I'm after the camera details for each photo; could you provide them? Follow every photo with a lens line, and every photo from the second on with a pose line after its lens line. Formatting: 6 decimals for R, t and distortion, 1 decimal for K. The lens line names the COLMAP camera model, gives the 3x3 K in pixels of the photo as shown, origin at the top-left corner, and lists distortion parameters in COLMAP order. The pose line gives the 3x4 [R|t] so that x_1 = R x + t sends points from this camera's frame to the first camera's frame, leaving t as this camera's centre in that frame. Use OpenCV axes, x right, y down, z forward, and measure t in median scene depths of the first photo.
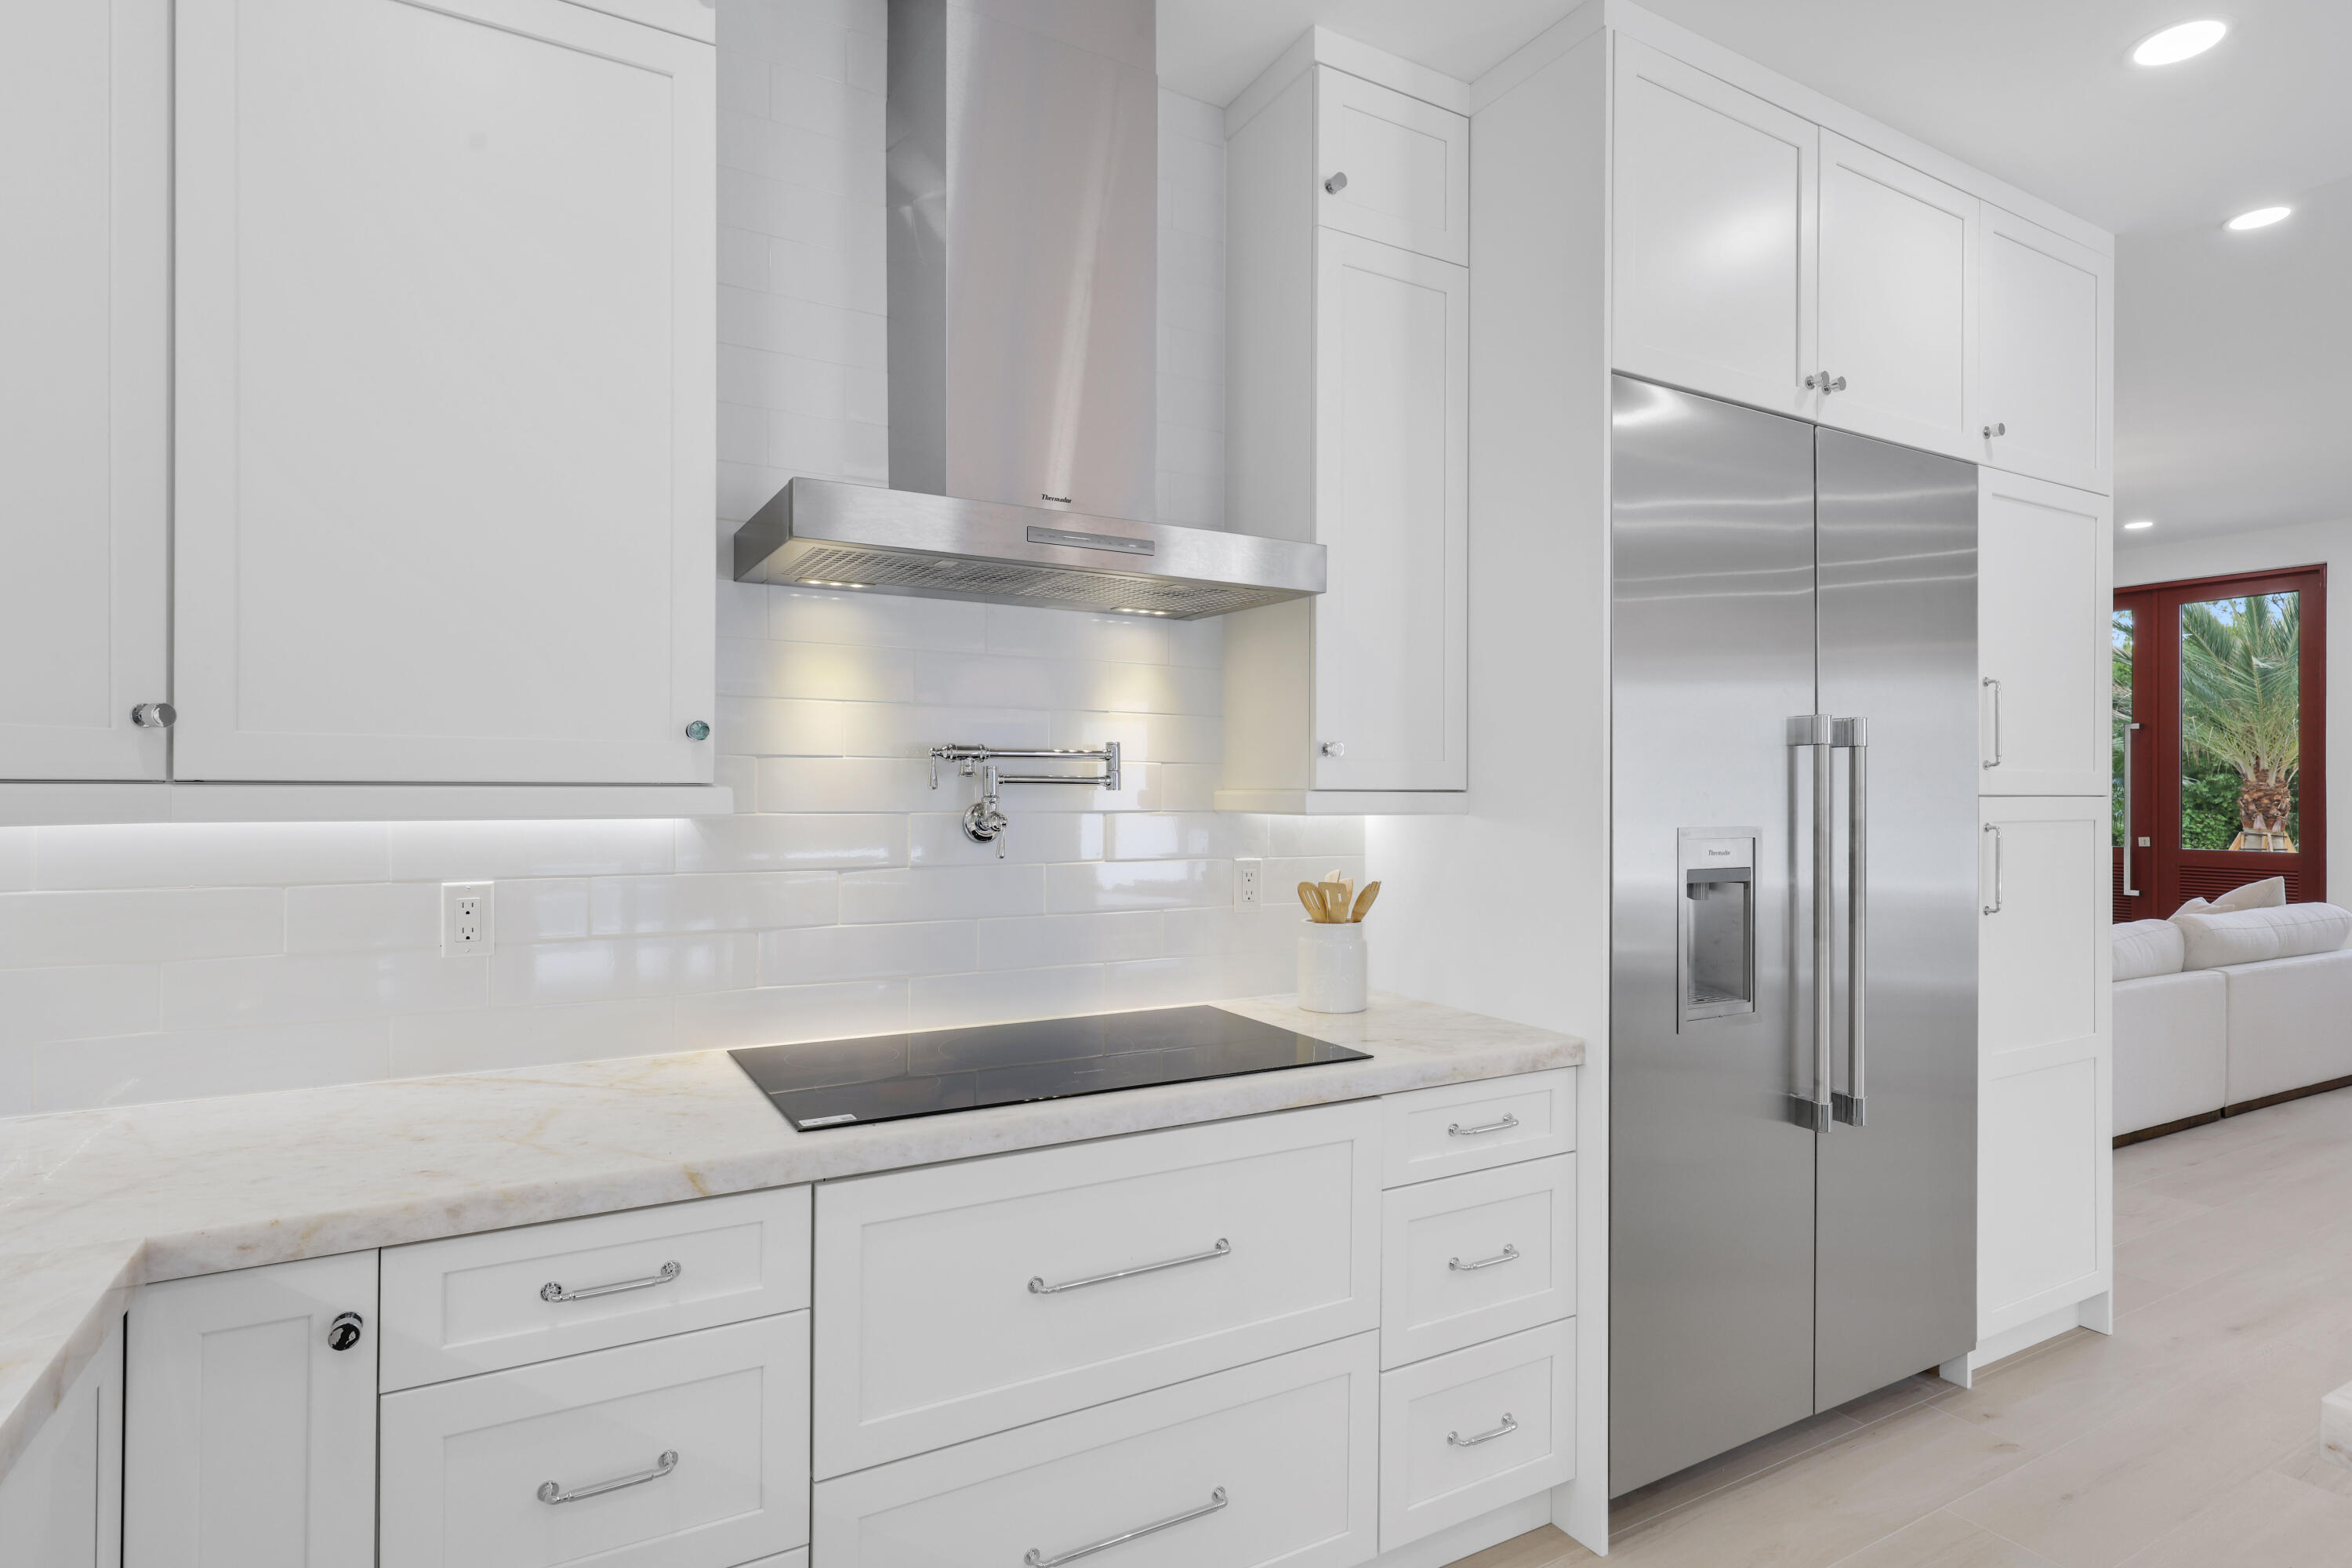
lens RADIAL K [[1174.2, 0, 1173.6], [0, 1174.2, 783.2], [0, 0, 1]] dist [-0.005102, -0.001485]
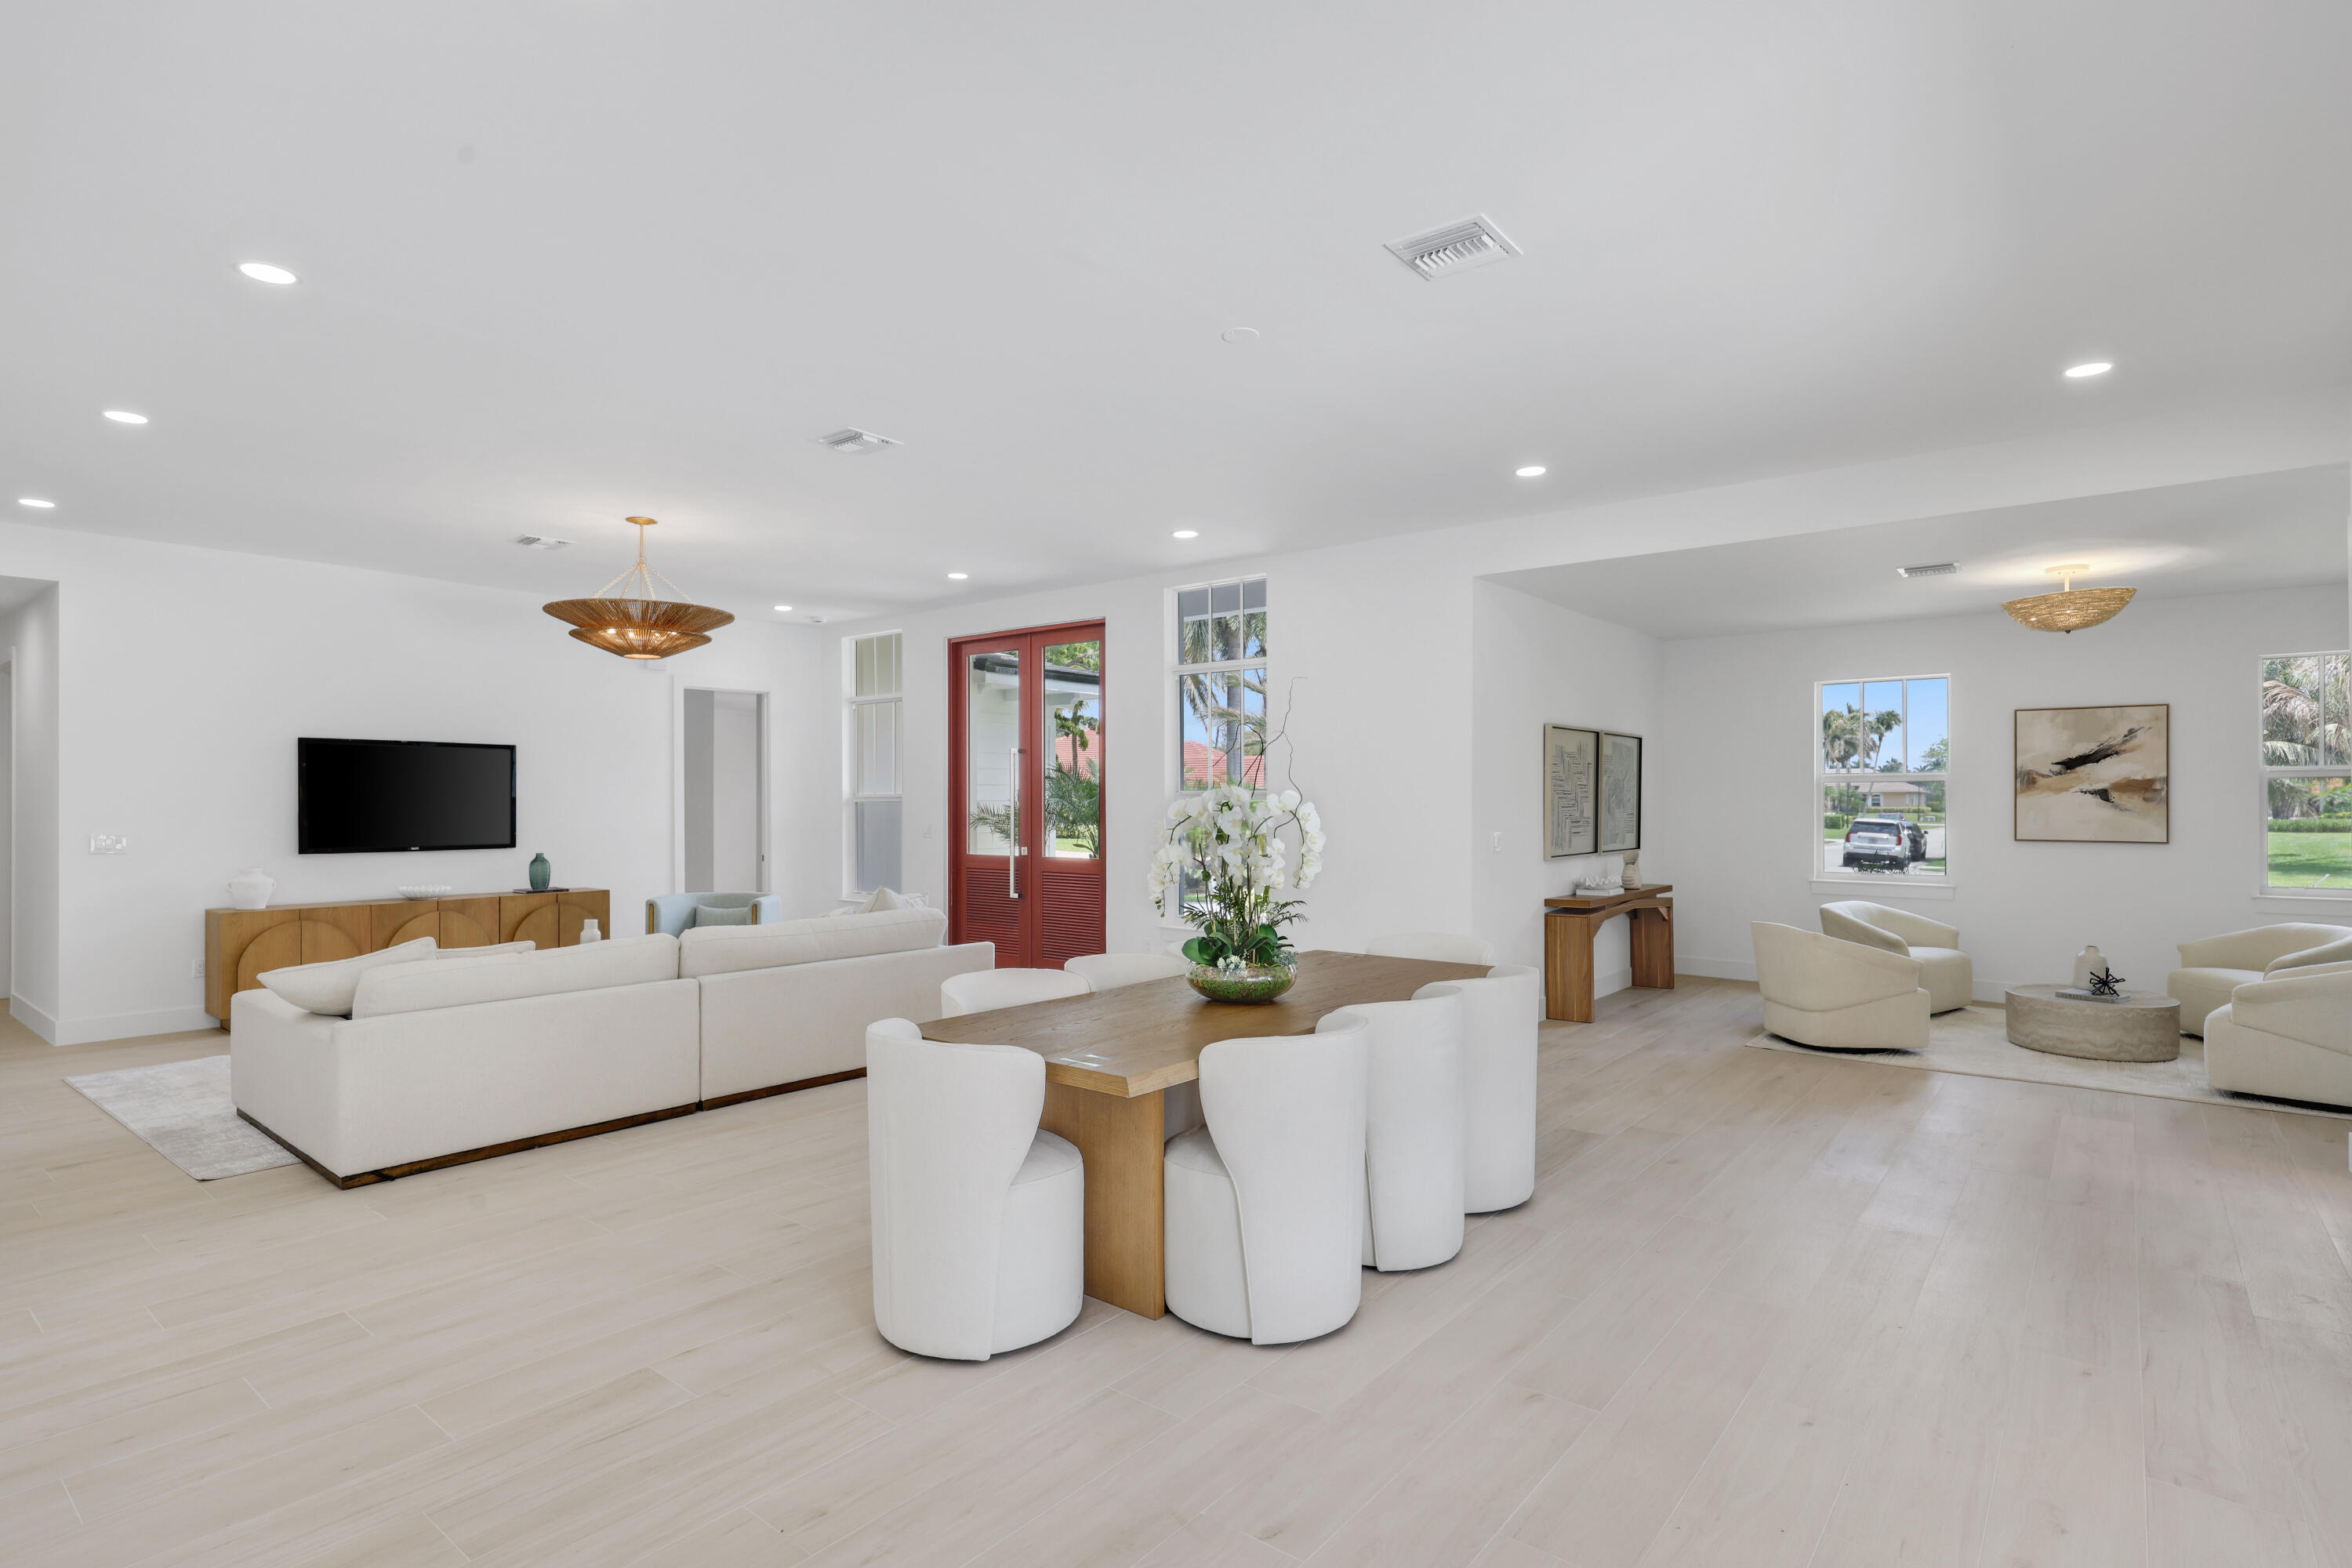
lens RADIAL K [[1174.2, 0, 1177.2], [0, 1174.2, 797.4], [0, 0, 1]] dist [-0.005102, -0.001485]
pose [[0.916660, -0.004713, 0.399640, 1.894205], [0.002964, 0.999983, 0.004994, -0.033934], [-0.399657, -0.003394, 0.916659, -0.500241]]
